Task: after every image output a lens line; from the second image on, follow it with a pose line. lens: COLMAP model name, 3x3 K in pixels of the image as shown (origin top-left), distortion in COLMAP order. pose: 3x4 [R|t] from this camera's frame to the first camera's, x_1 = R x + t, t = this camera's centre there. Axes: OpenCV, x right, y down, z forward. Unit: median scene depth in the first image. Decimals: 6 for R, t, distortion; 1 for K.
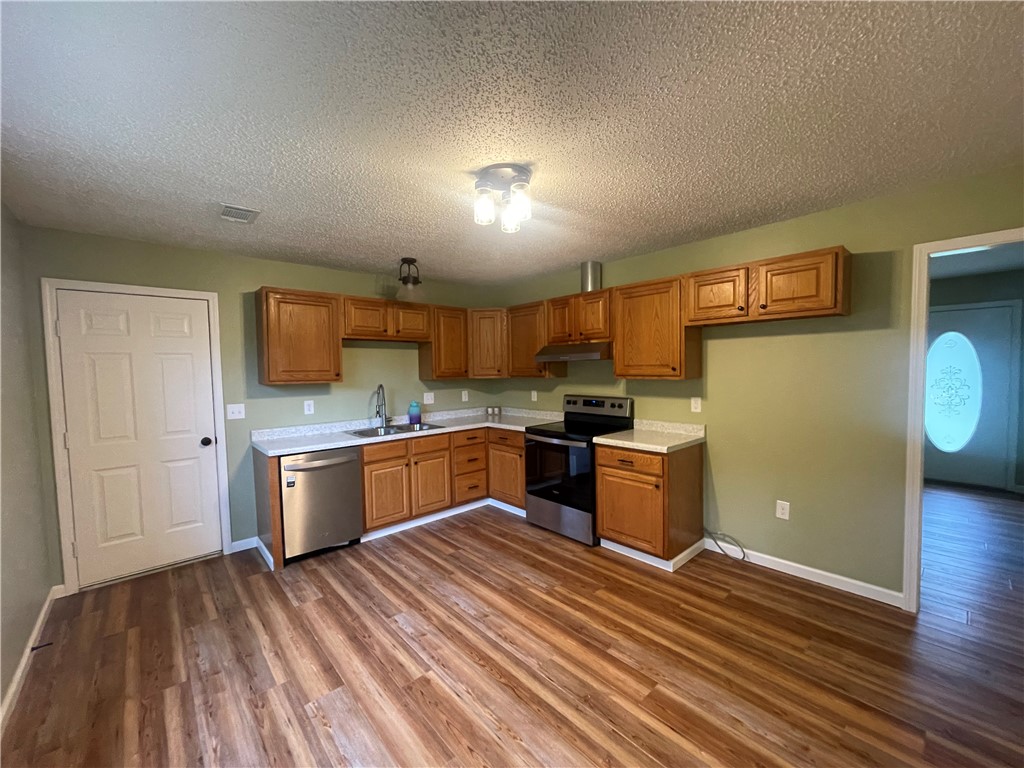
lens RADIAL K [[413.9, 0, 506.0], [0, 413.9, 389.4], [0, 0, 1]] dist [0.000078, -0.000241]
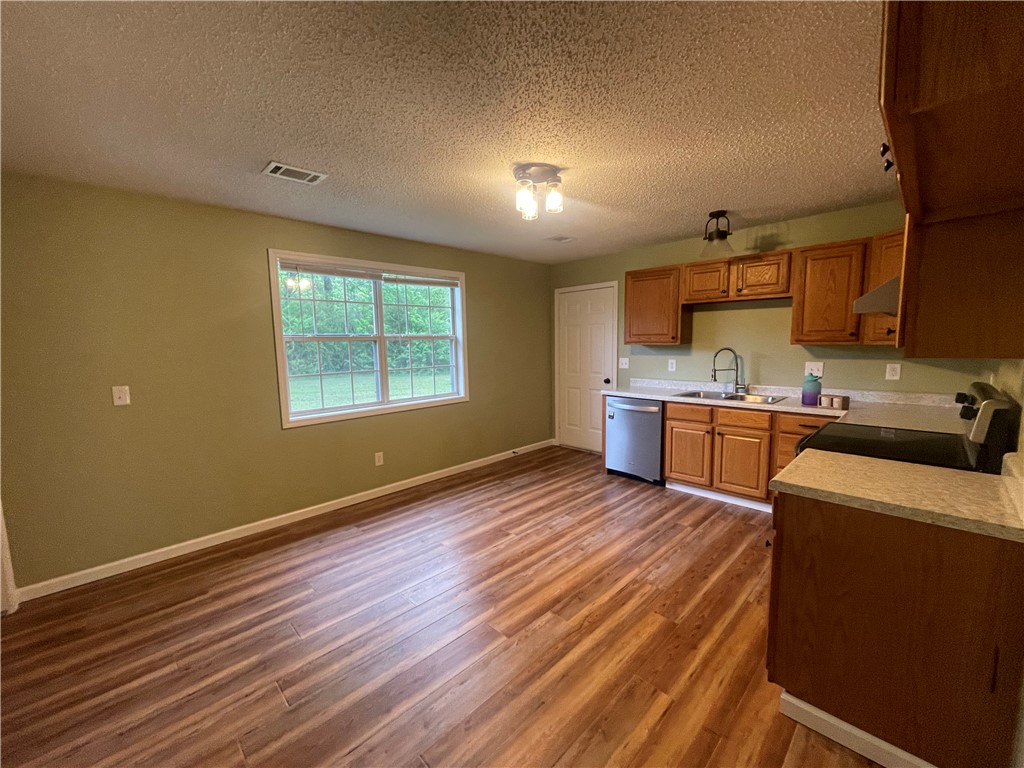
lens RADIAL K [[413.9, 0, 505.1], [0, 413.9, 388.4], [0, 0, 1]] dist [0.000078, -0.000241]
pose [[0.045142, 0.131426, -0.990298, 0.856714], [-0.033507, 0.990950, 0.129985, -0.036117], [0.998418, 0.027314, 0.049137, 0.594811]]
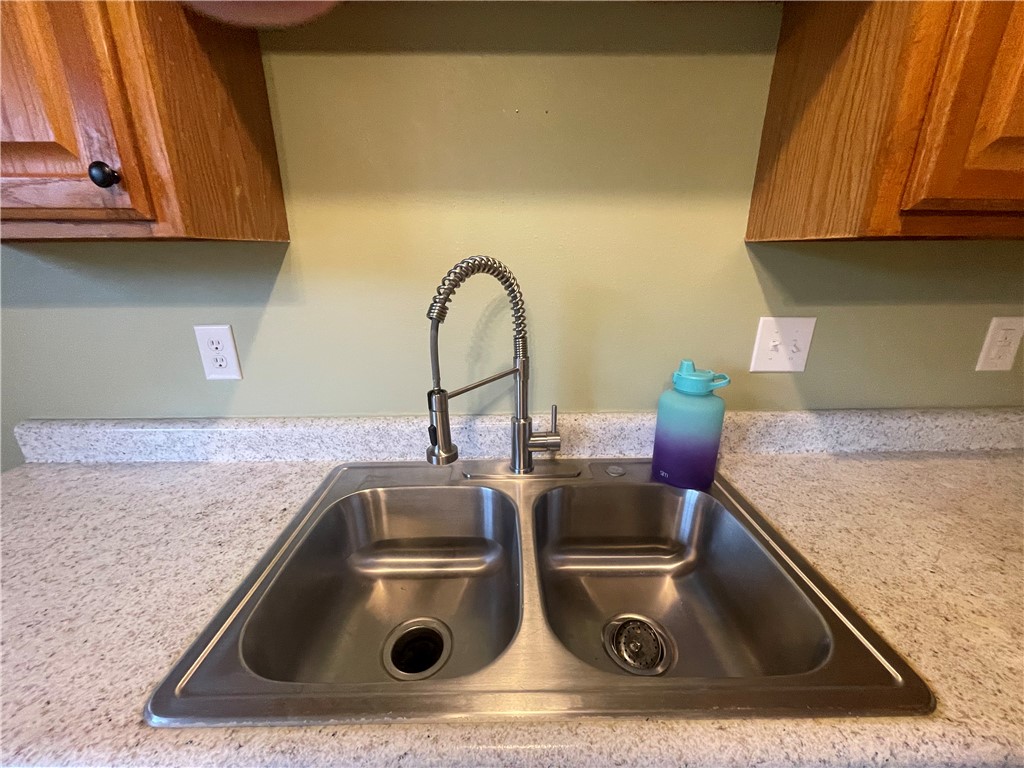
lens RADIAL K [[413.9, 0, 510.5], [0, 413.9, 385.8], [0, 0, 1]] dist [0.000078, -0.000241]
pose [[0.757524, 0.210334, -0.617994, -0.243112], [-0.038569, 0.959439, 0.279267, -0.015487], [0.651667, -0.187716, 0.734910, 1.176845]]
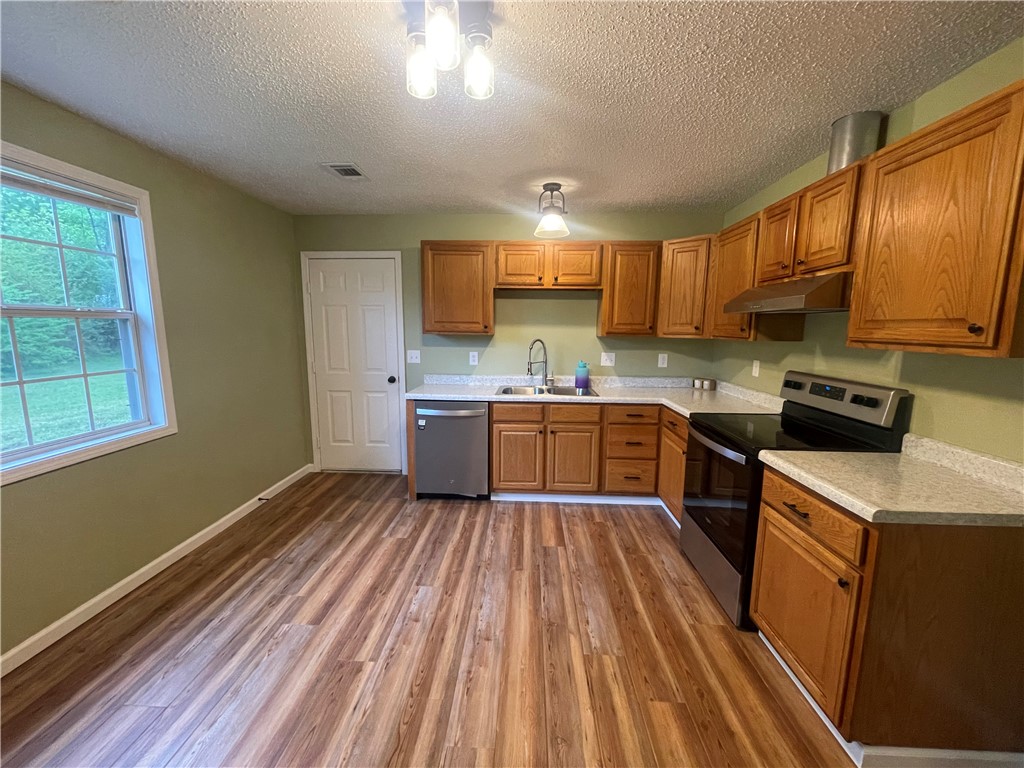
lens RADIAL K [[413.9, 0, 505.9], [0, 413.9, 389.1], [0, 0, 1]] dist [0.000078, -0.000241]
pose [[0.711371, 0.127894, -0.691082, 0.379892], [-0.056926, 0.990558, 0.124719, -0.017059], [0.700507, -0.049382, 0.711935, 0.407453]]
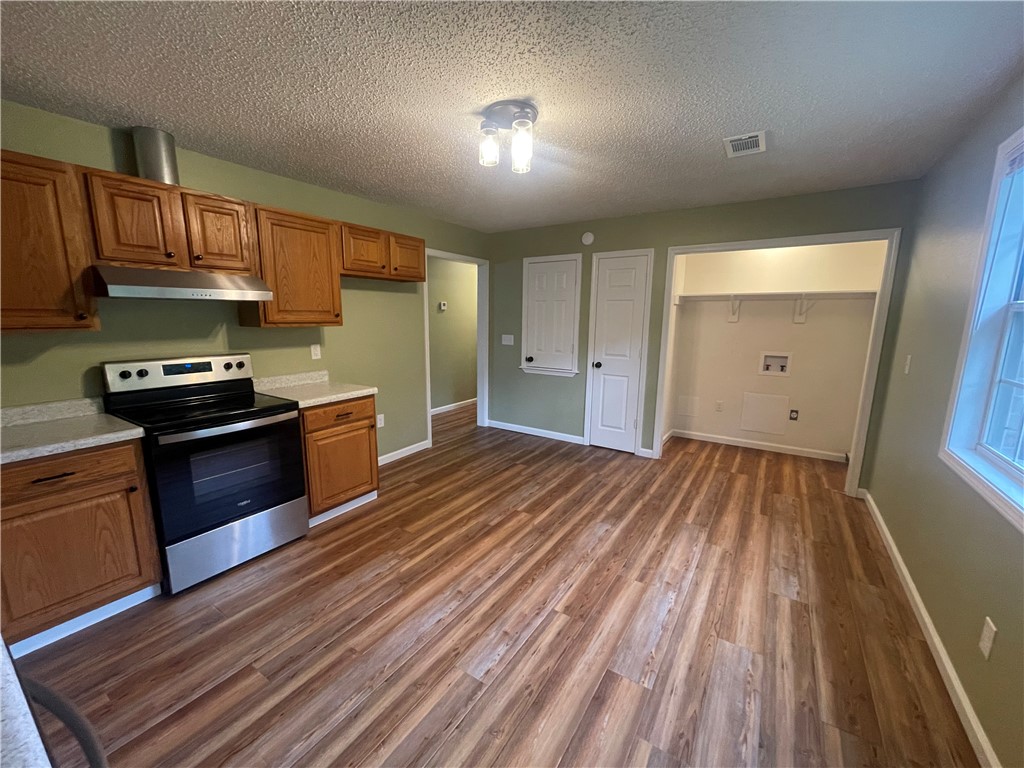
lens RADIAL K [[413.9, 0, 506.3], [0, 413.9, 388.8], [0, 0, 1]] dist [0.000078, -0.000241]
pose [[-0.256901, -0.152500, 0.954330, -0.712868], [0.052086, 0.983852, 0.171239, -0.025831], [-0.965033, 0.093698, -0.244810, 0.897324]]
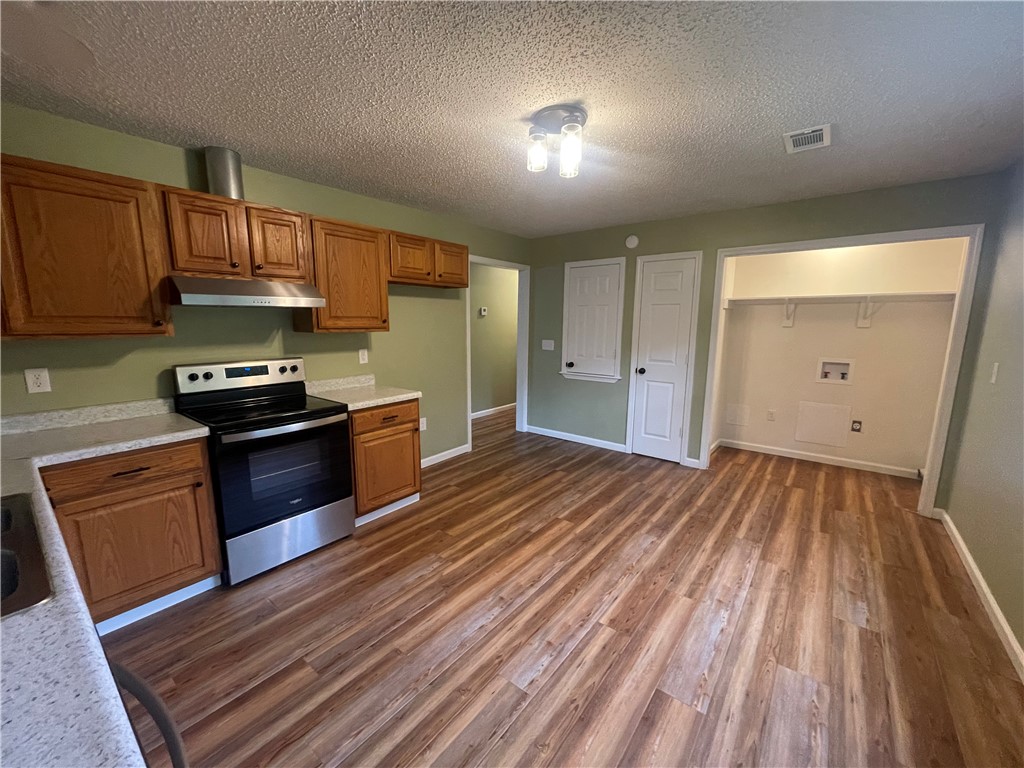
lens RADIAL K [[413.9, 0, 506.0], [0, 413.9, 388.8], [0, 0, 1]] dist [0.000078, -0.000241]
pose [[-0.170903, -0.143196, 0.974827, -0.705229], [0.055036, 0.986451, 0.154552, -0.026788], [-0.983750, 0.080064, -0.160706, 0.911833]]
